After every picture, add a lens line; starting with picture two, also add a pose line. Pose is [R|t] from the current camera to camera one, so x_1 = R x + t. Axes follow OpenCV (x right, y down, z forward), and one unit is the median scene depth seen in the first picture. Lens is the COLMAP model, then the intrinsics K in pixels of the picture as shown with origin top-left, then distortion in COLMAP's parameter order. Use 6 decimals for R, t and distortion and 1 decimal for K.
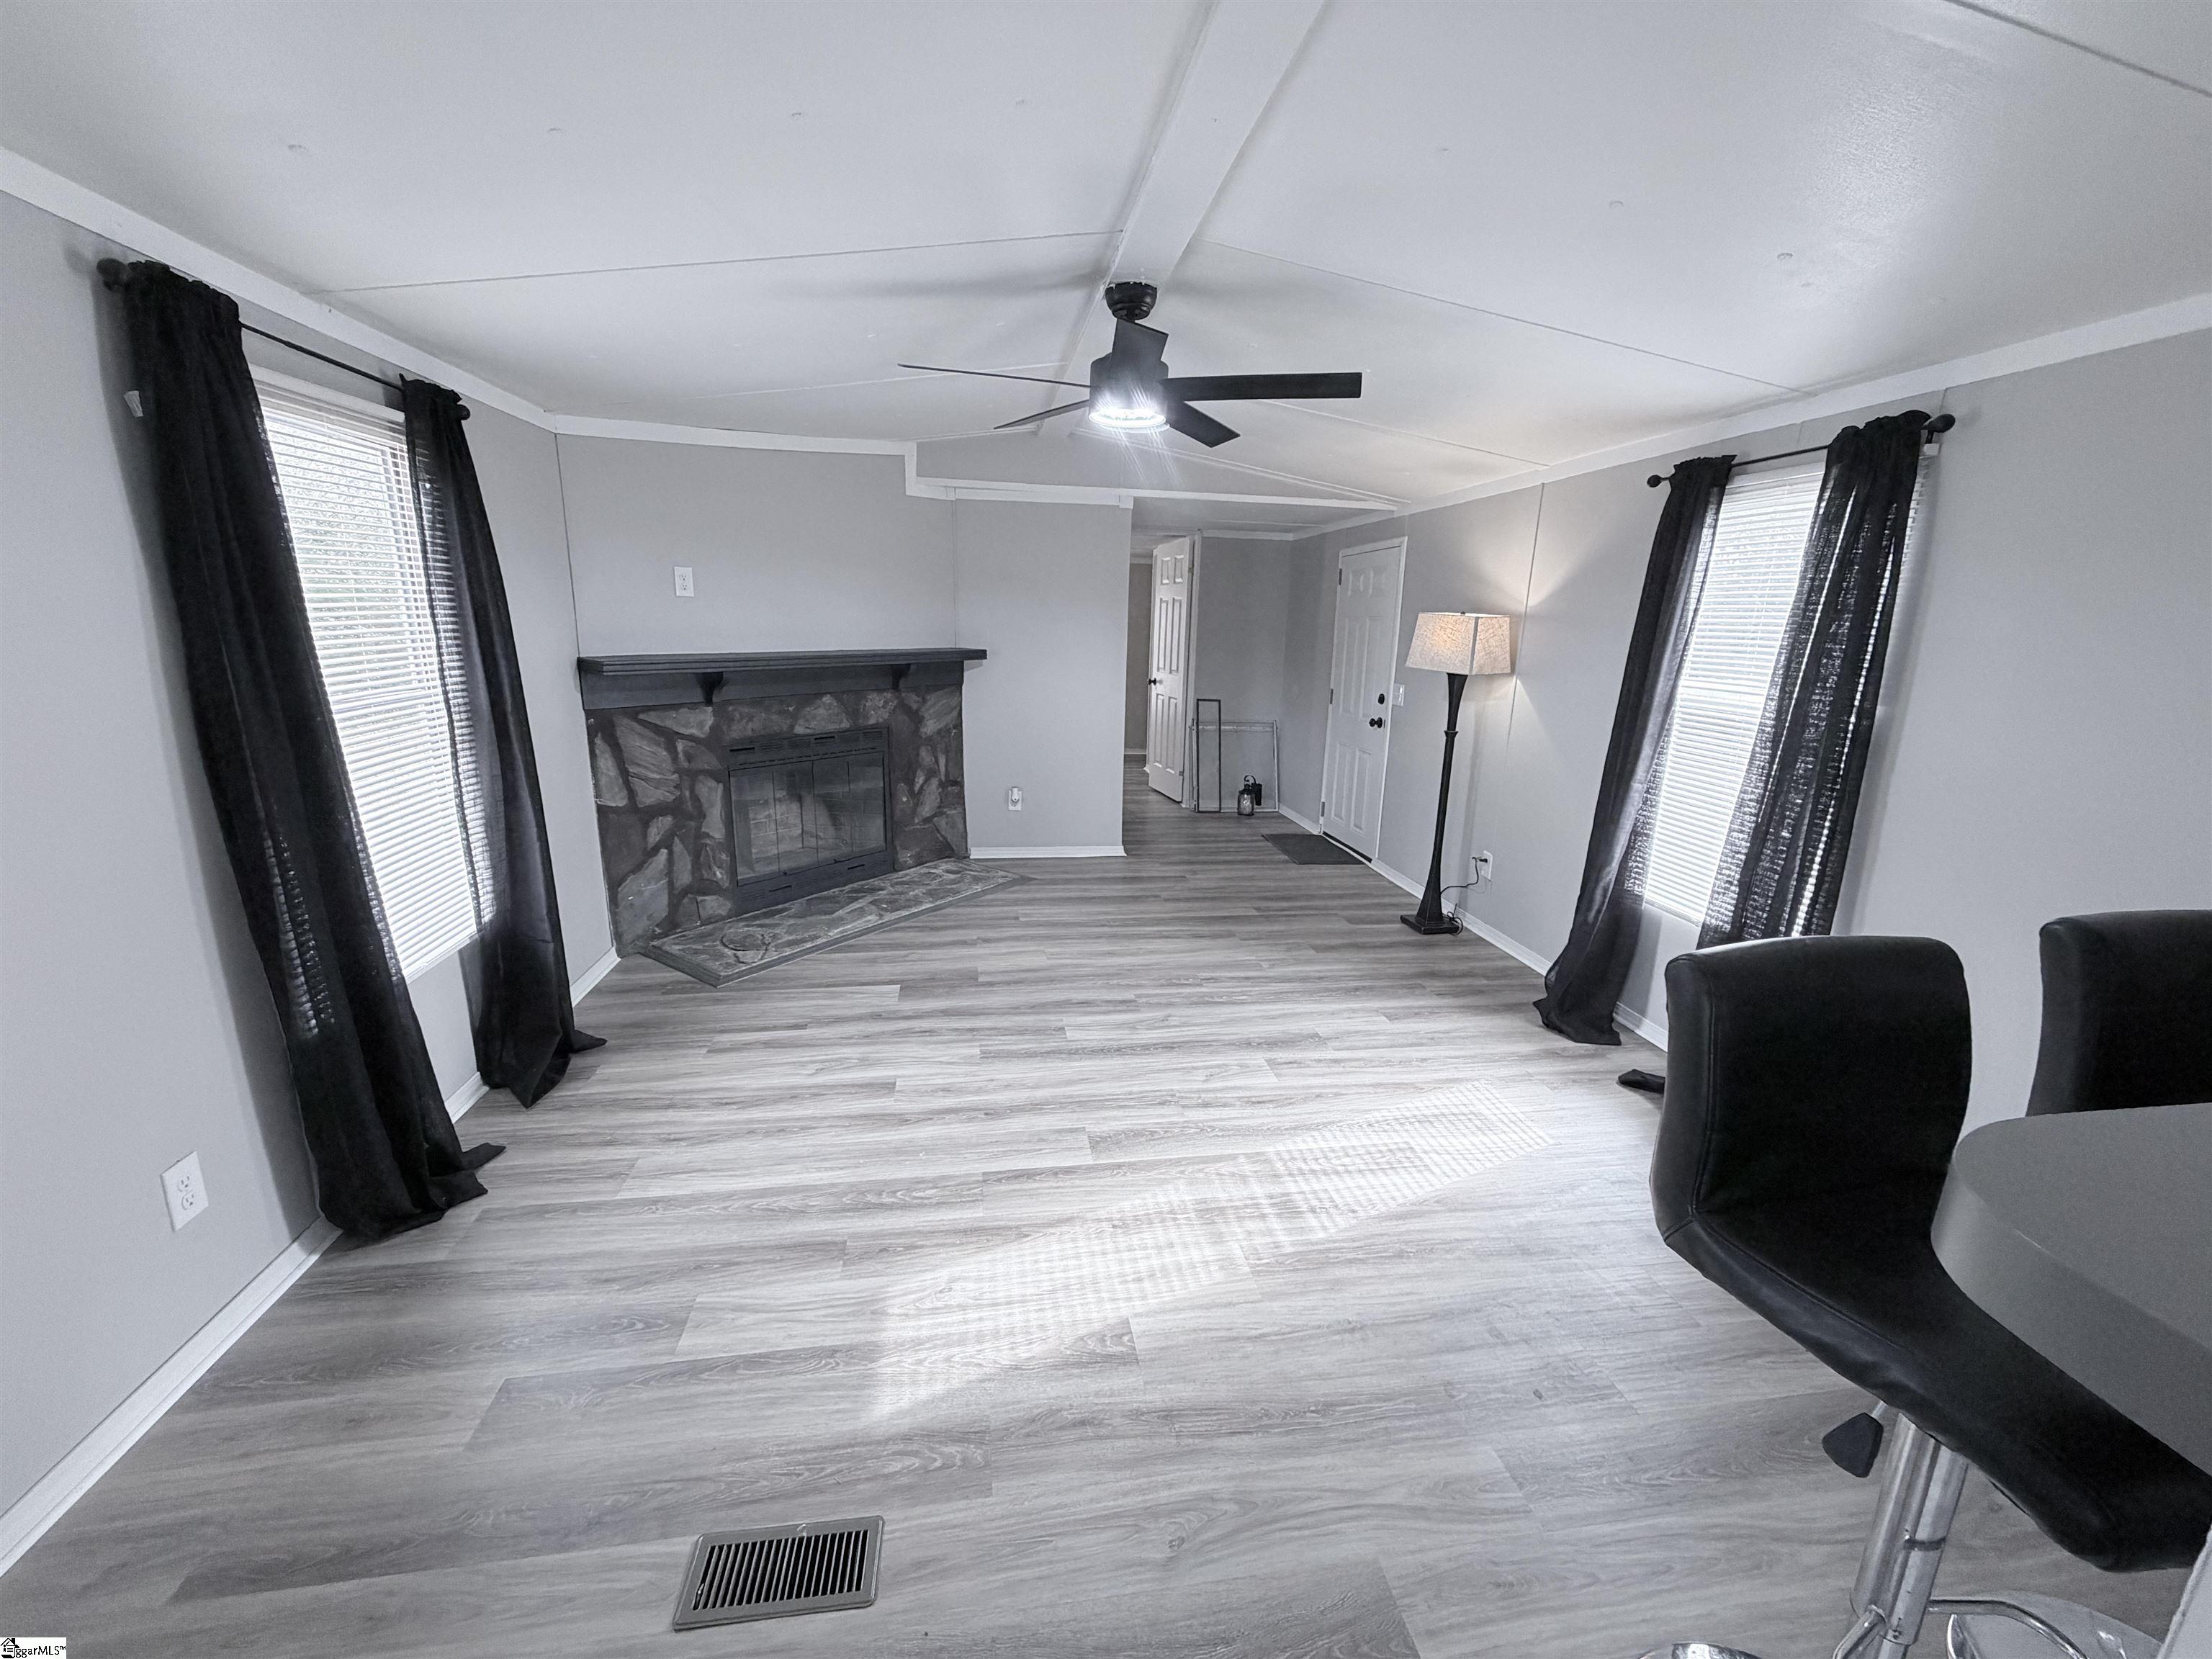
lens RADIAL K [[875.9, 0, 1102.8], [0, 875.9, 829.5], [0, 0, 1]] dist [0.006631, -0.005710]
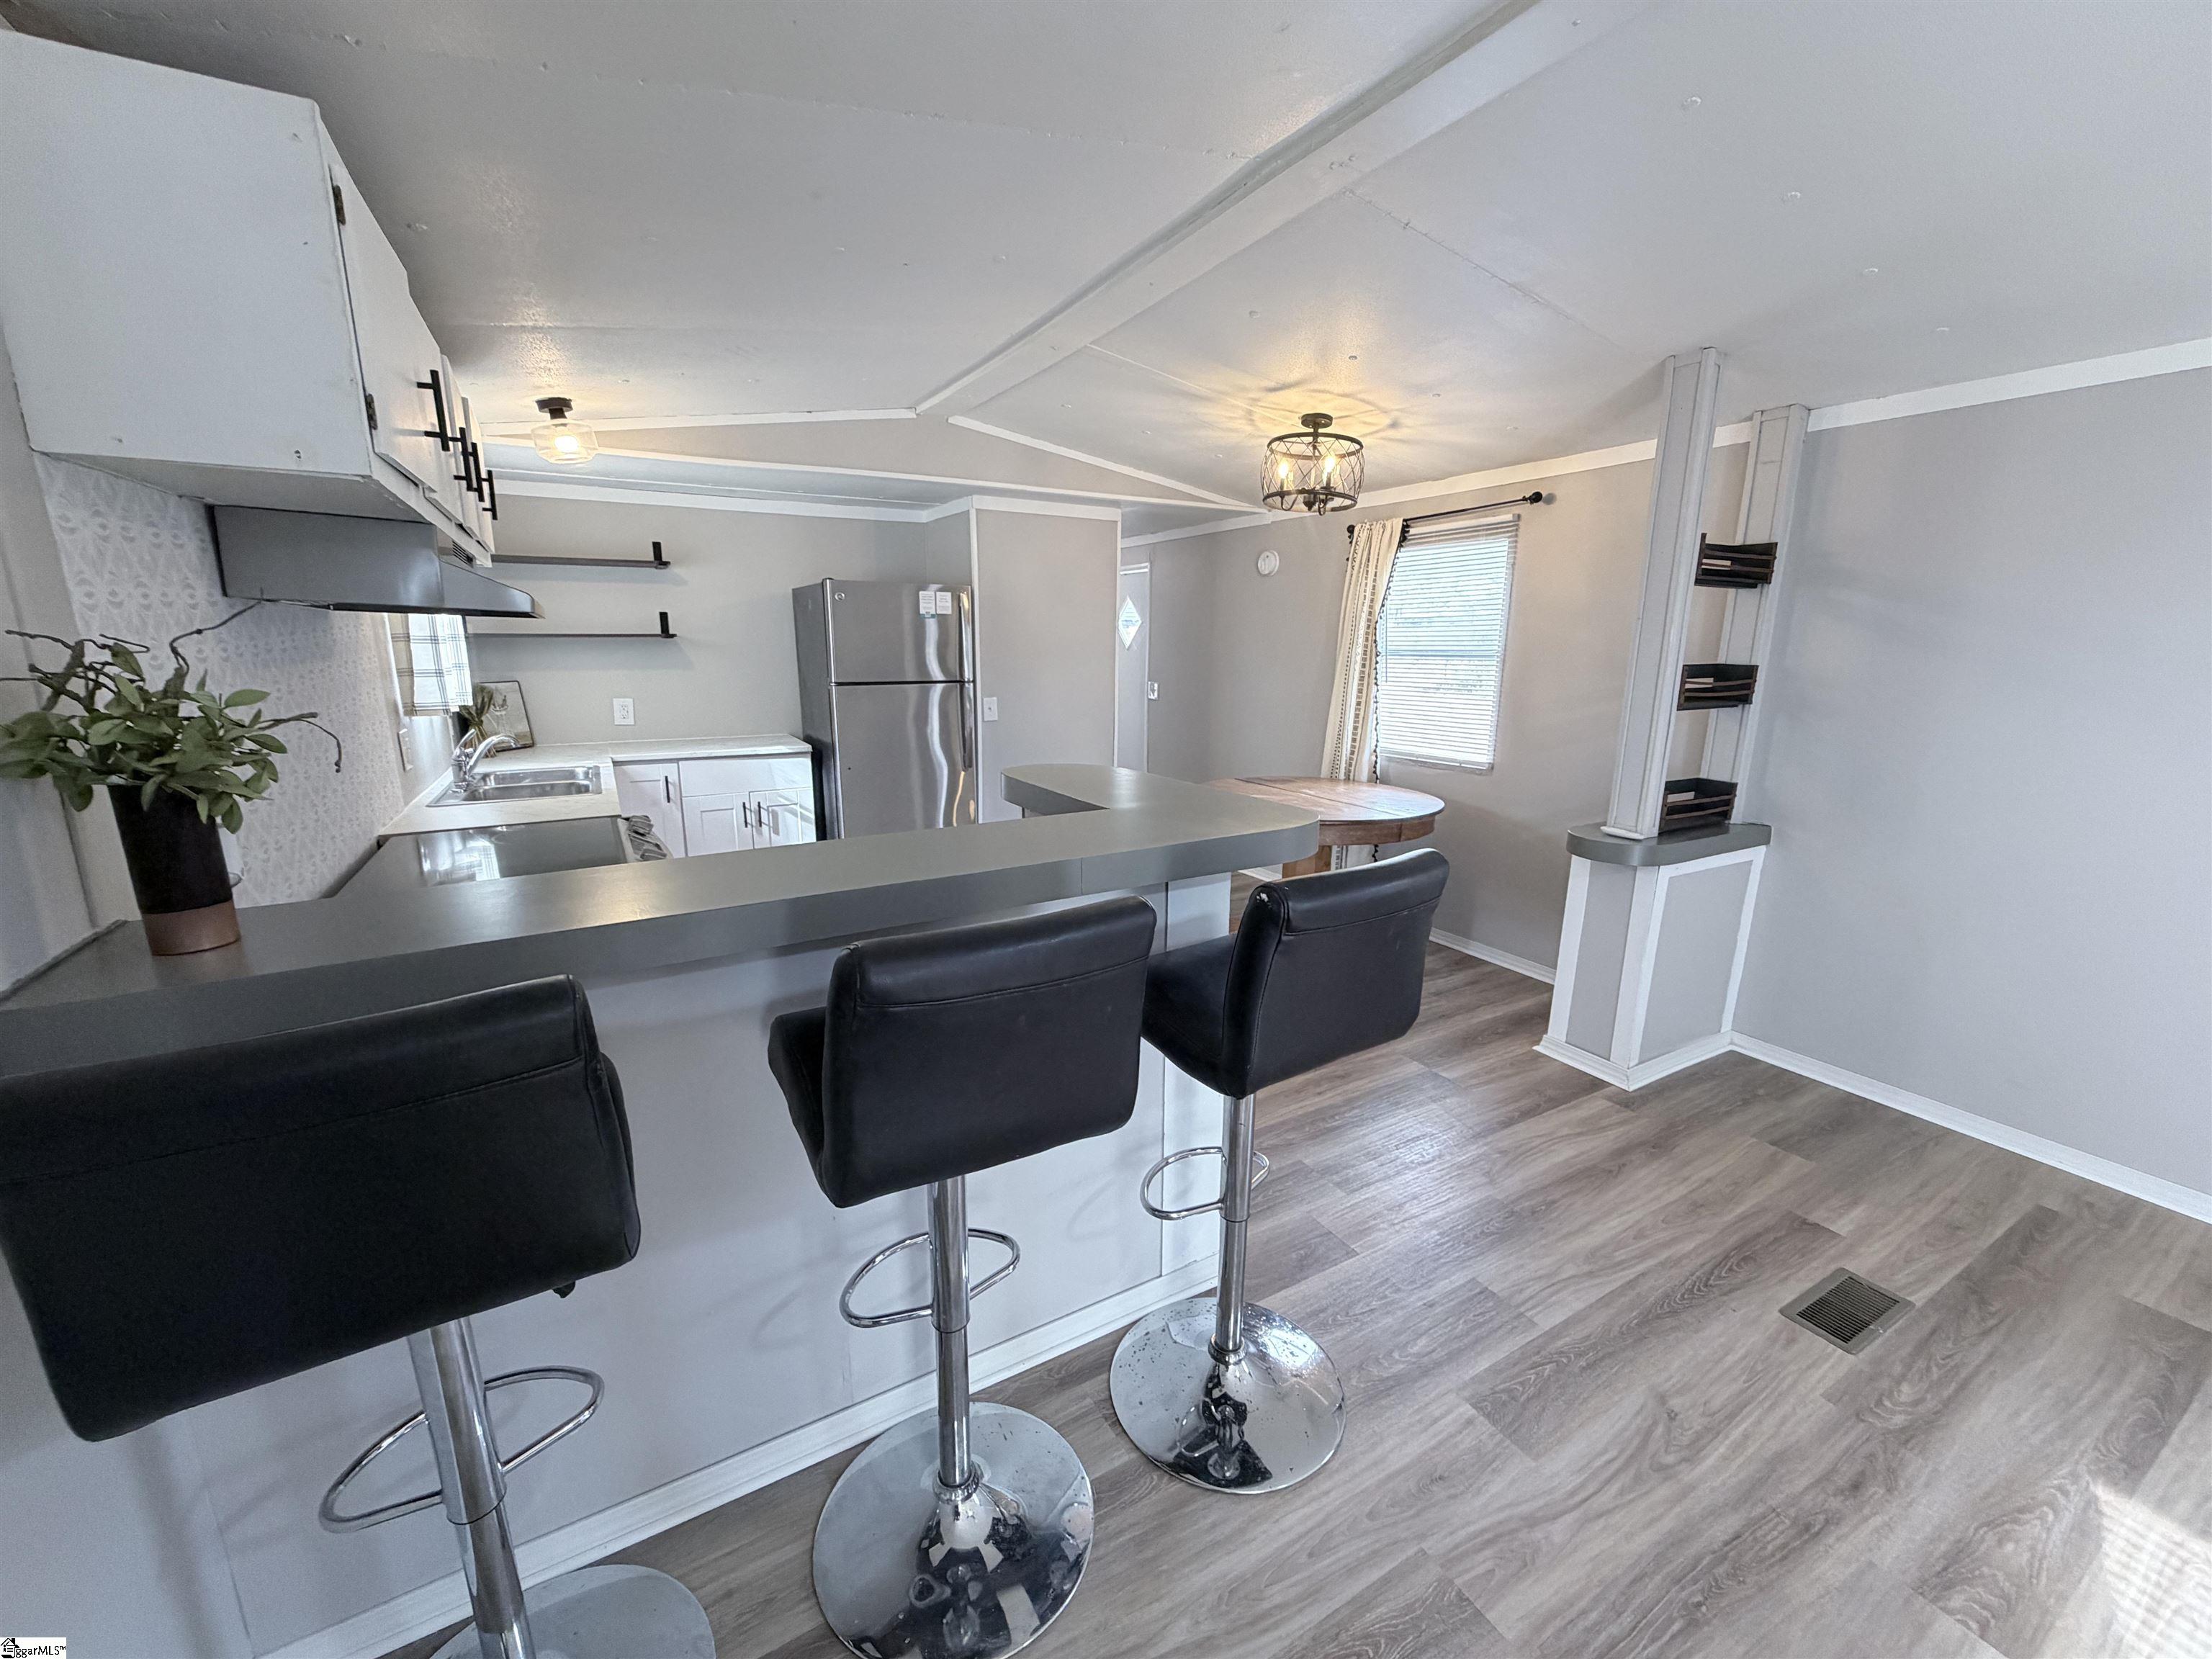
lens RADIAL K [[880.7, 0, 1102.4], [0, 880.7, 833.0], [0, 0, 1]] dist [0.000562, -0.000592]
pose [[-0.930781, 0.050813, -0.362029, 0.435697], [-0.112555, 0.902358, 0.416031, -0.104646], [0.347820, 0.427982, -0.834178, 0.514199]]
